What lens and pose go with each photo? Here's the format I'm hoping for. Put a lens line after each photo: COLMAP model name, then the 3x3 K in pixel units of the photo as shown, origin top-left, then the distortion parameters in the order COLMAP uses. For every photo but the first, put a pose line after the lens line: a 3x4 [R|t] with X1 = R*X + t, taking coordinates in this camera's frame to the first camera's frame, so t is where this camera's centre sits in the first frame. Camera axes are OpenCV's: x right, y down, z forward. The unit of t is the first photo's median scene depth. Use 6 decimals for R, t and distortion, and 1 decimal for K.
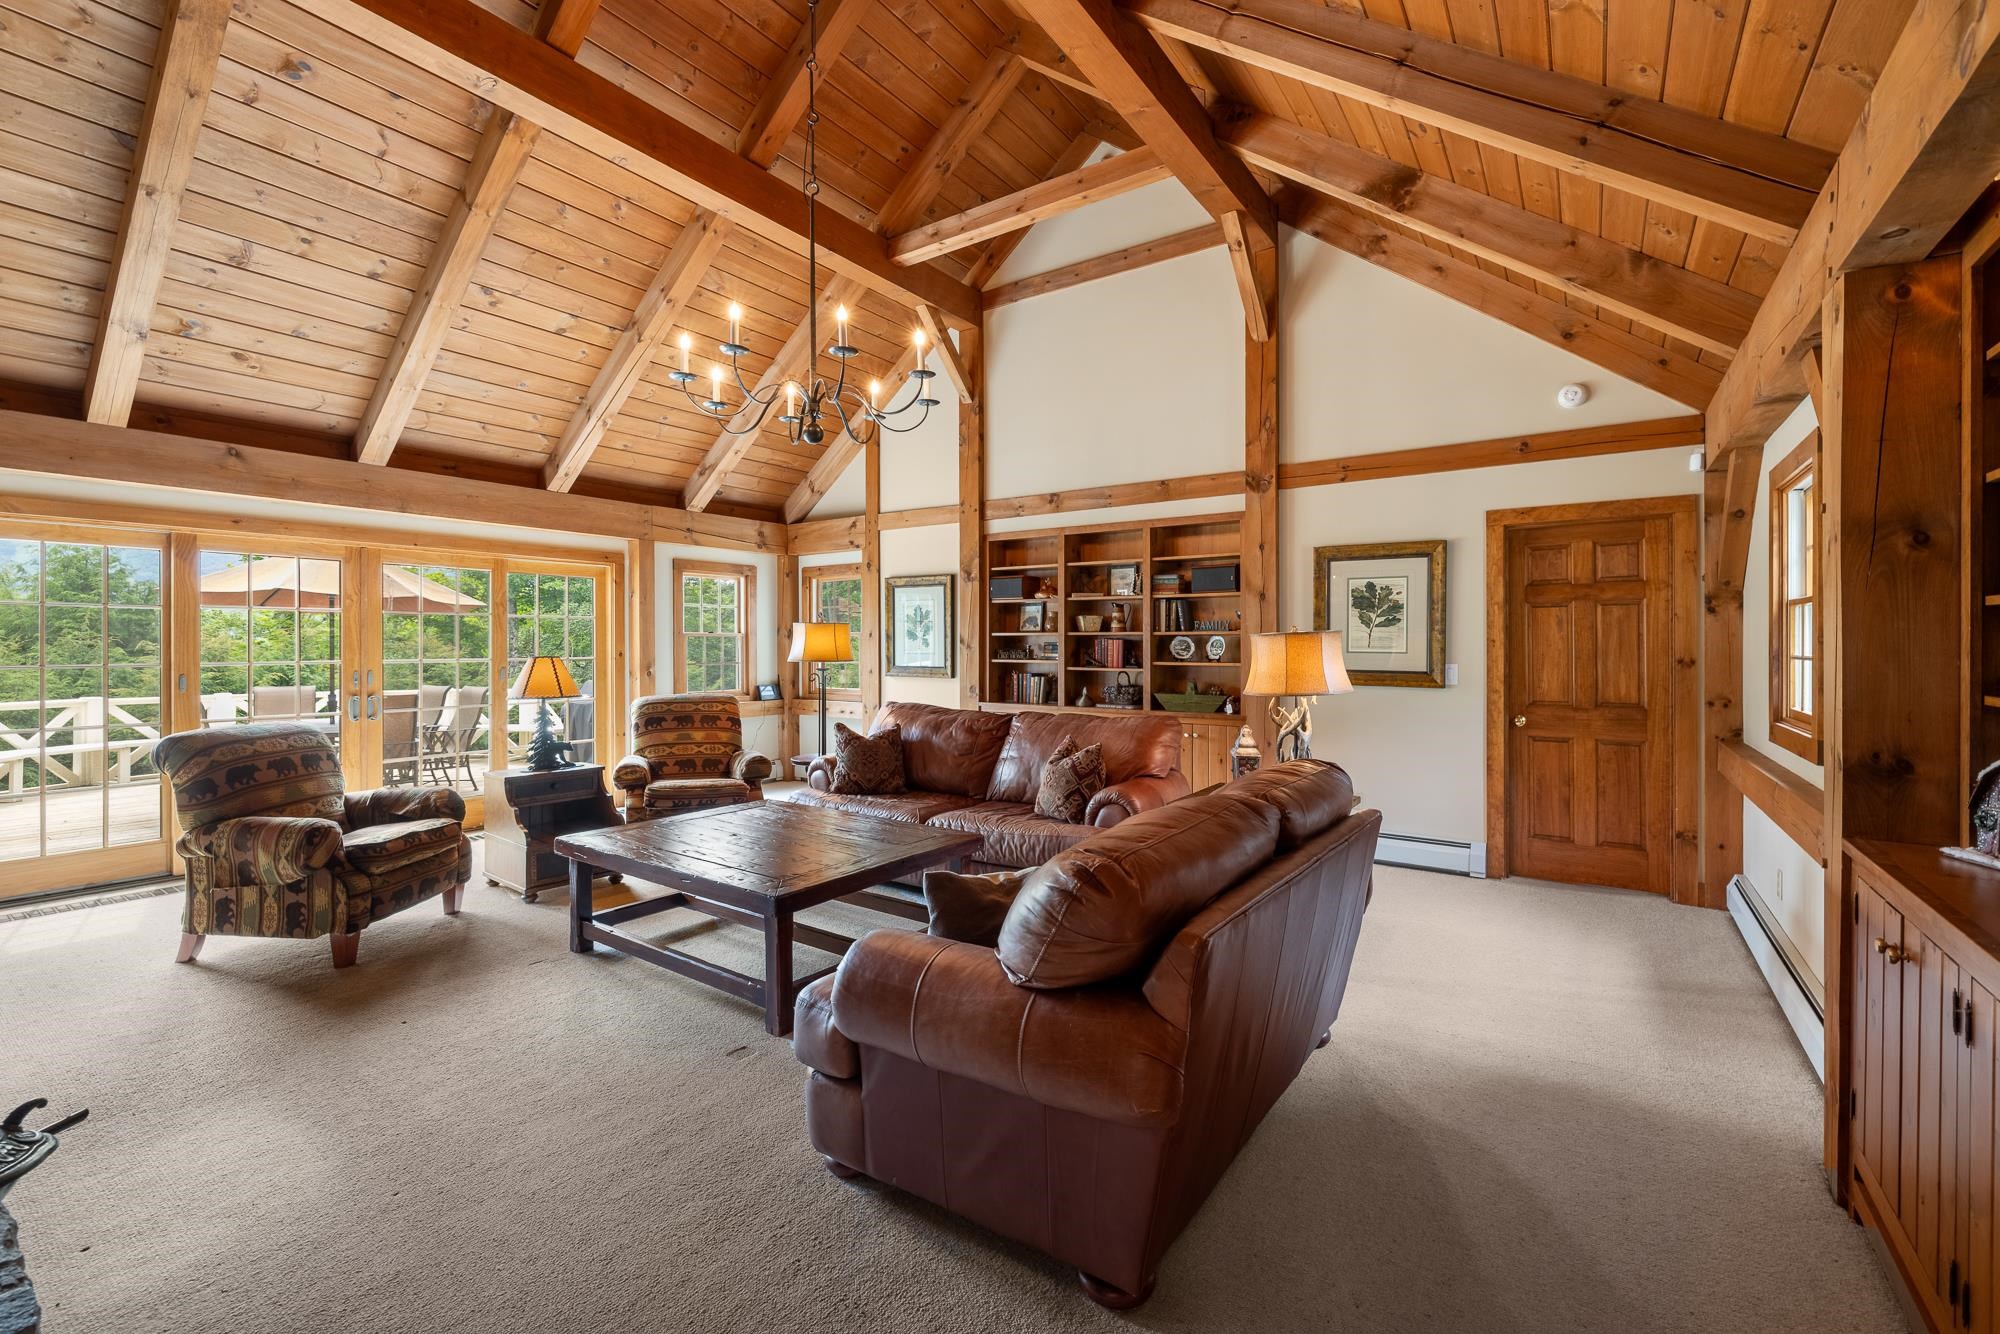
lens RADIAL K [[854.5, 0, 997.3], [0, 854.5, 645.3], [0, 0, 1]] dist [-0.000799, -0.000190]
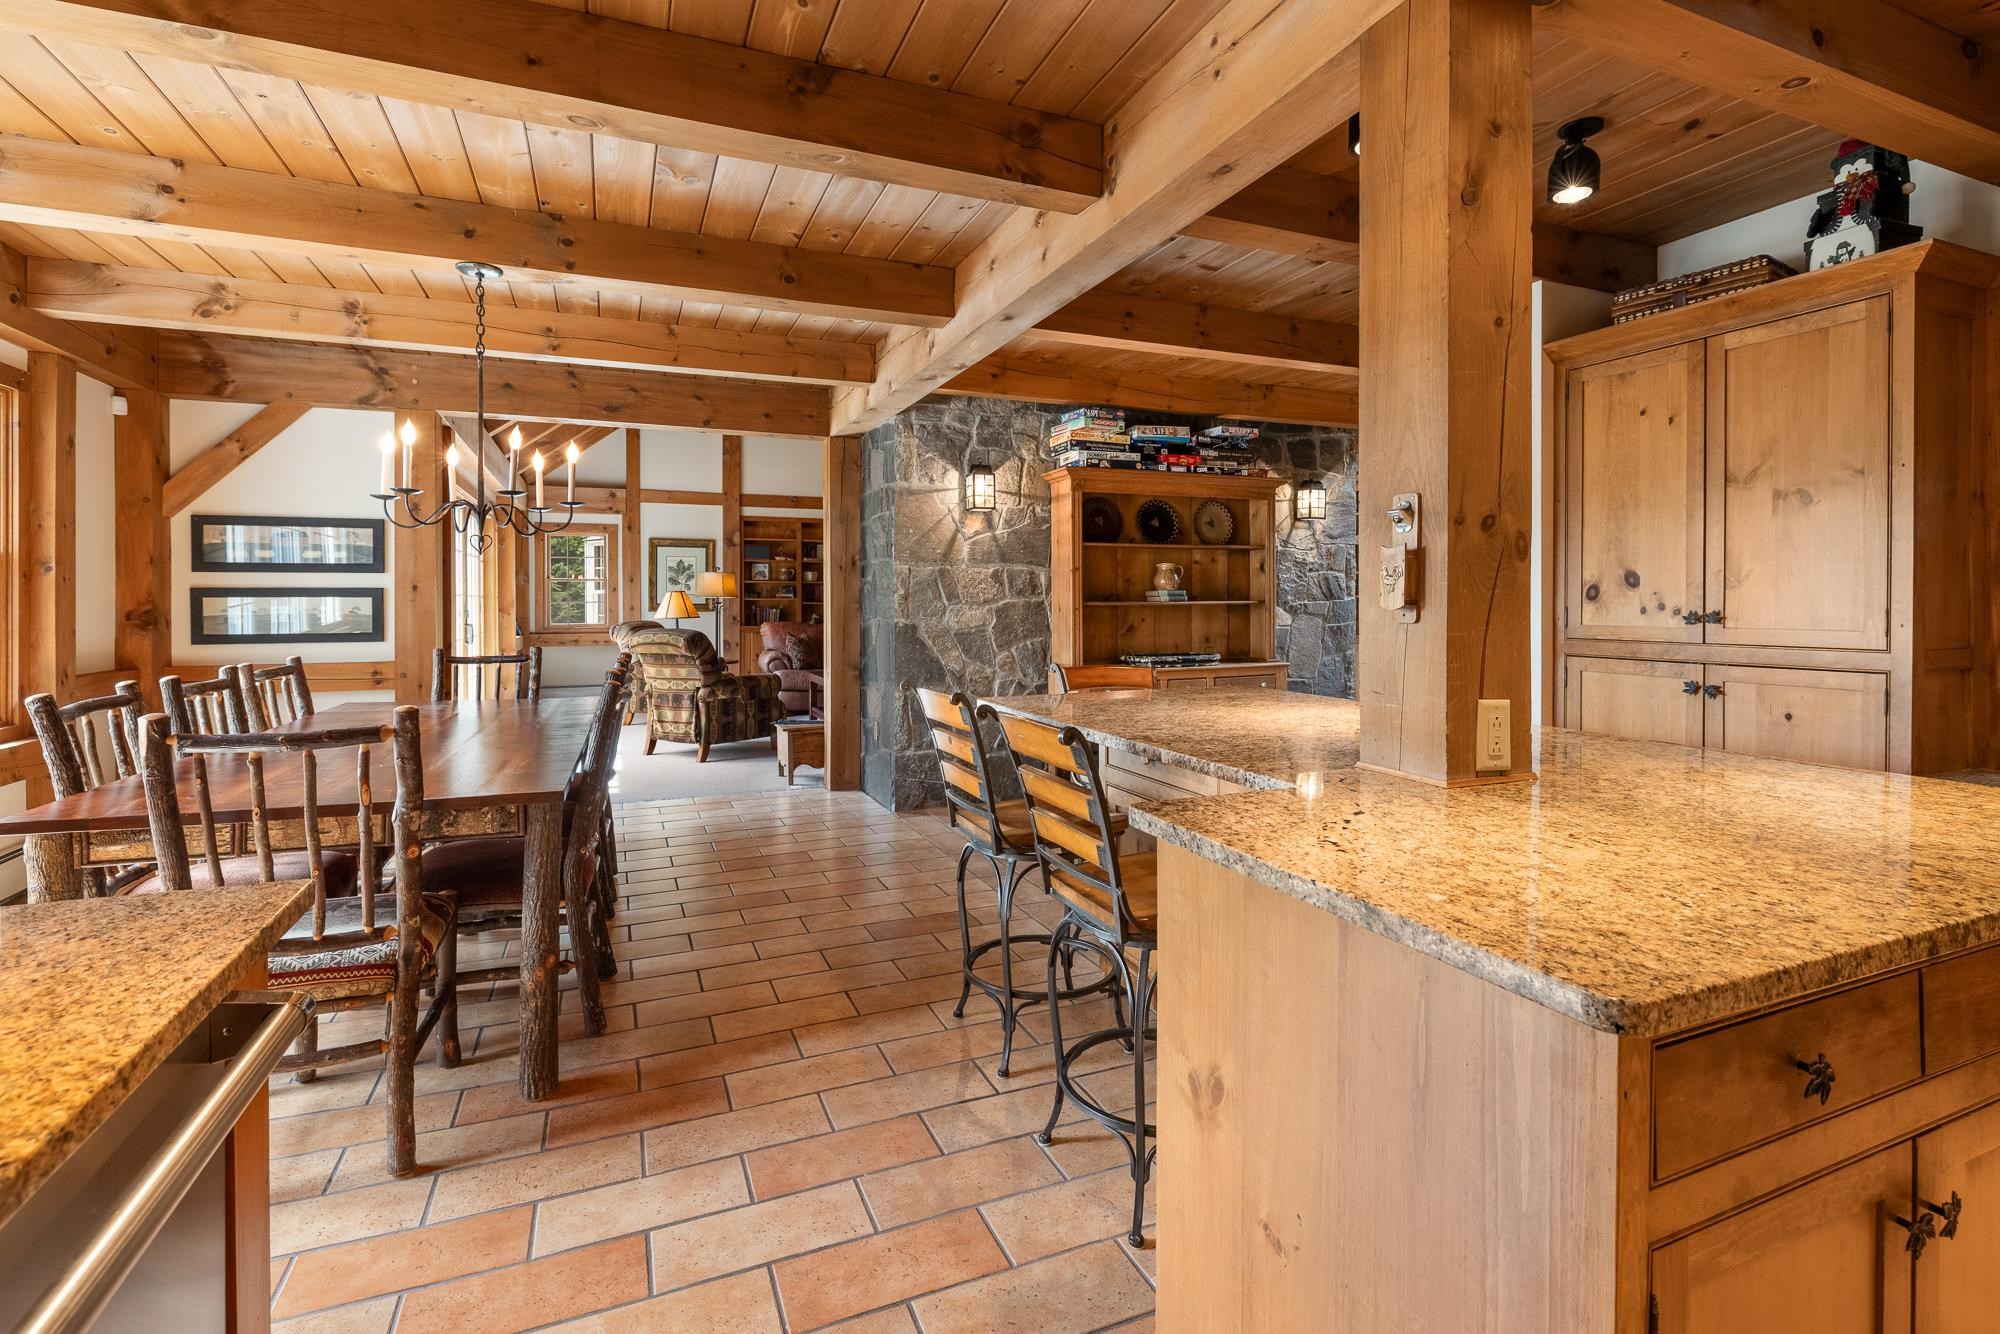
lens RADIAL K [[919.5, 0, 995.4], [0, 919.5, 606.7], [0, 0, 1]] dist [-0.000054, -0.000001]
pose [[0.531107, -0.006072, 0.847283, -1.616895], [0.003019, 0.999982, 0.005274, 0.034110], [-0.847299, -0.000243, 0.531116, -0.345682]]
